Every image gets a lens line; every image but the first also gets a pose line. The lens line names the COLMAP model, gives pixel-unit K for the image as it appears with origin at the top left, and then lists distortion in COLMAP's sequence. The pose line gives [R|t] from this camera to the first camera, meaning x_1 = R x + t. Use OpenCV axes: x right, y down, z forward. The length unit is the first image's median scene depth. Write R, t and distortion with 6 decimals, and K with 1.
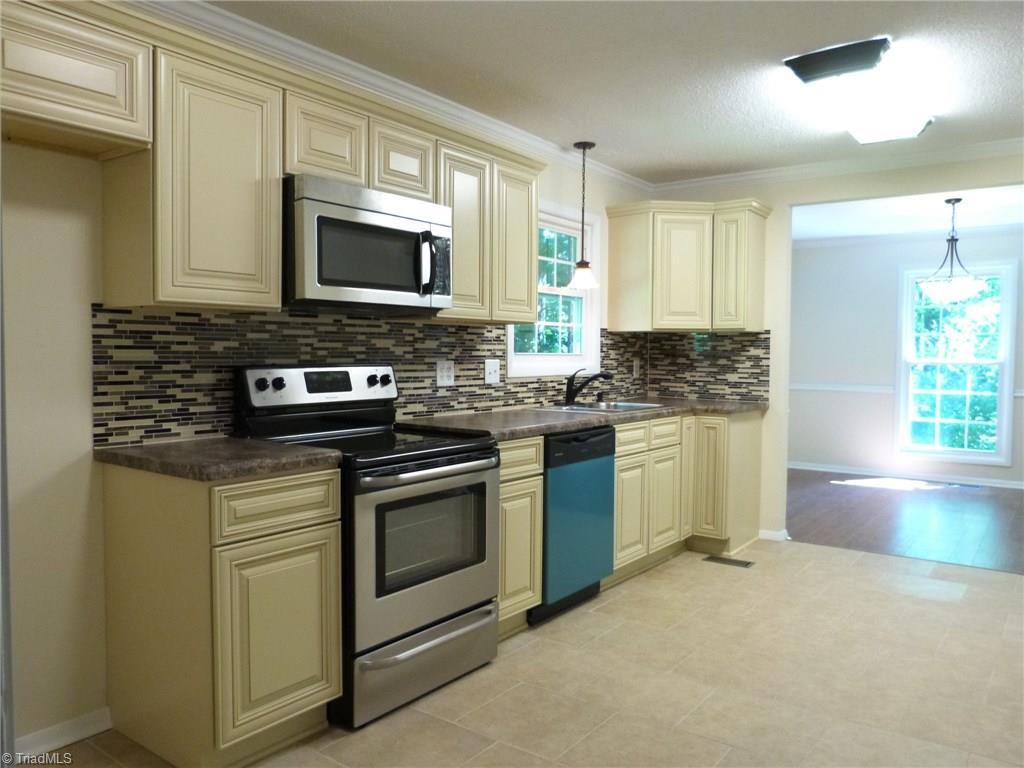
lens RADIAL K [[764.7, 0, 510.9], [0, 764.7, 387.0], [0, 0, 1]] dist [-0.039131, 0.028236]
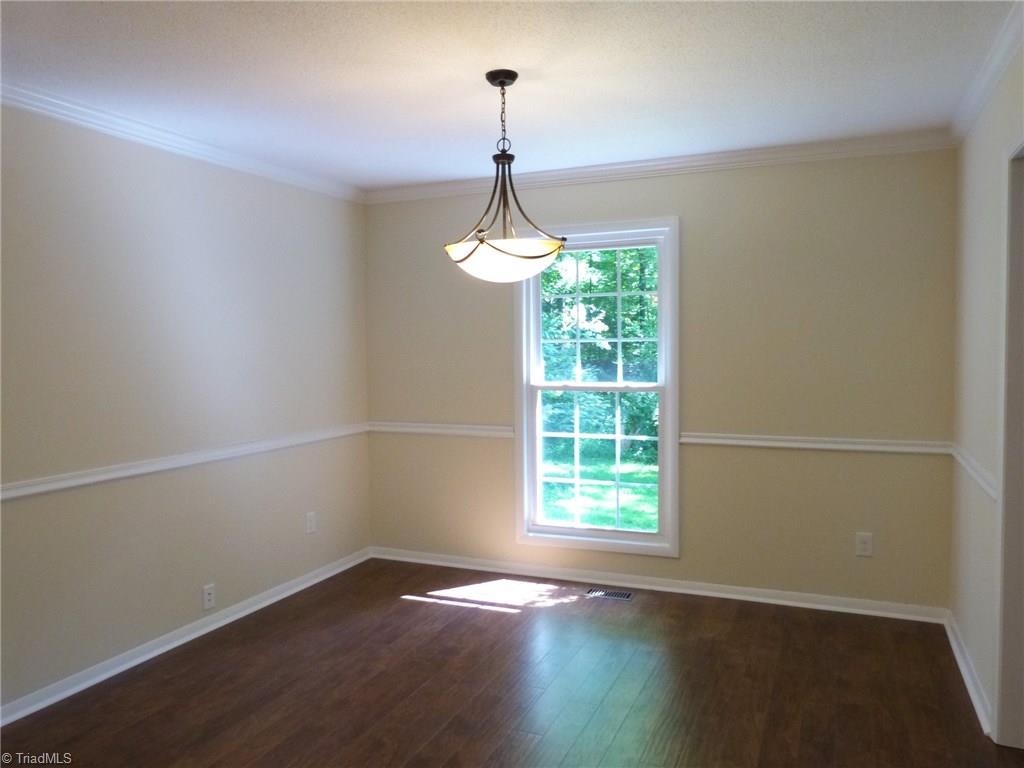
lens RADIAL K [[764.7, 0, 510.9], [0, 764.7, 387.0], [0, 0, 1]] dist [-0.039131, 0.028236]
pose [[0.973287, -0.031257, 0.227453, 0.718553], [0.029863, 0.999508, 0.009571, -0.077111], [-0.227640, -0.002523, 0.973742, 0.789059]]
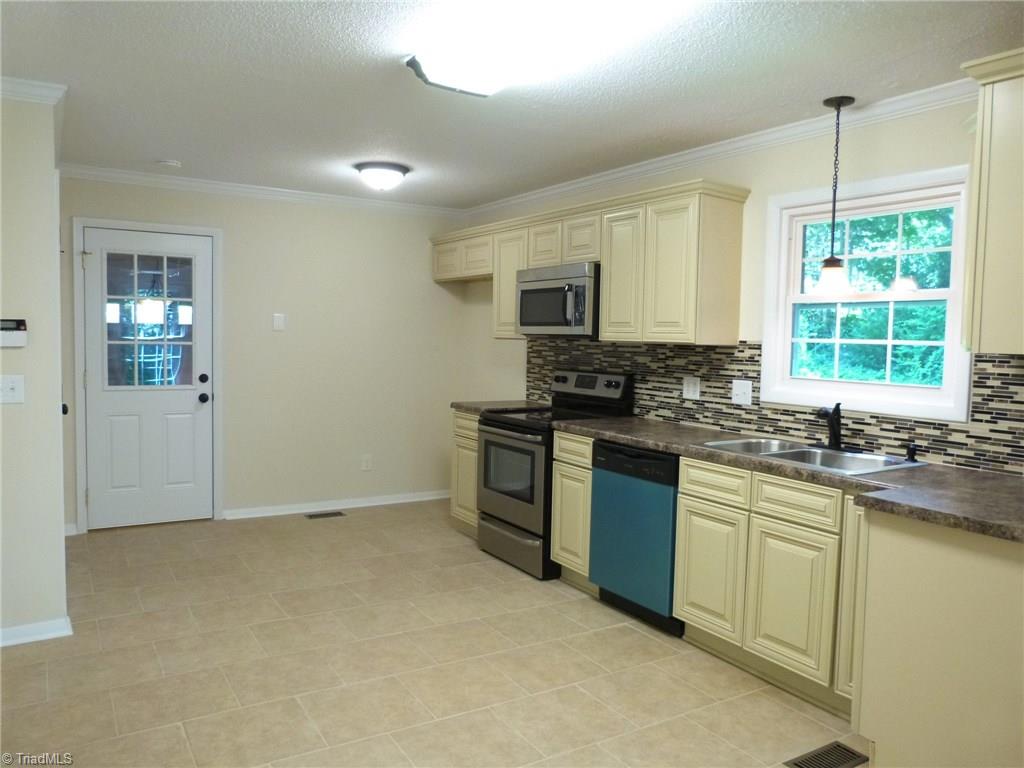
lens RADIAL K [[764.7, 0, 510.9], [0, 764.7, 387.0], [0, 0, 1]] dist [-0.039131, 0.028236]
pose [[-0.368045, 0.047988, -0.928569, 1.052695], [-0.066922, 0.994710, 0.077931, -0.088681], [0.927396, 0.090824, -0.362887, 1.150026]]
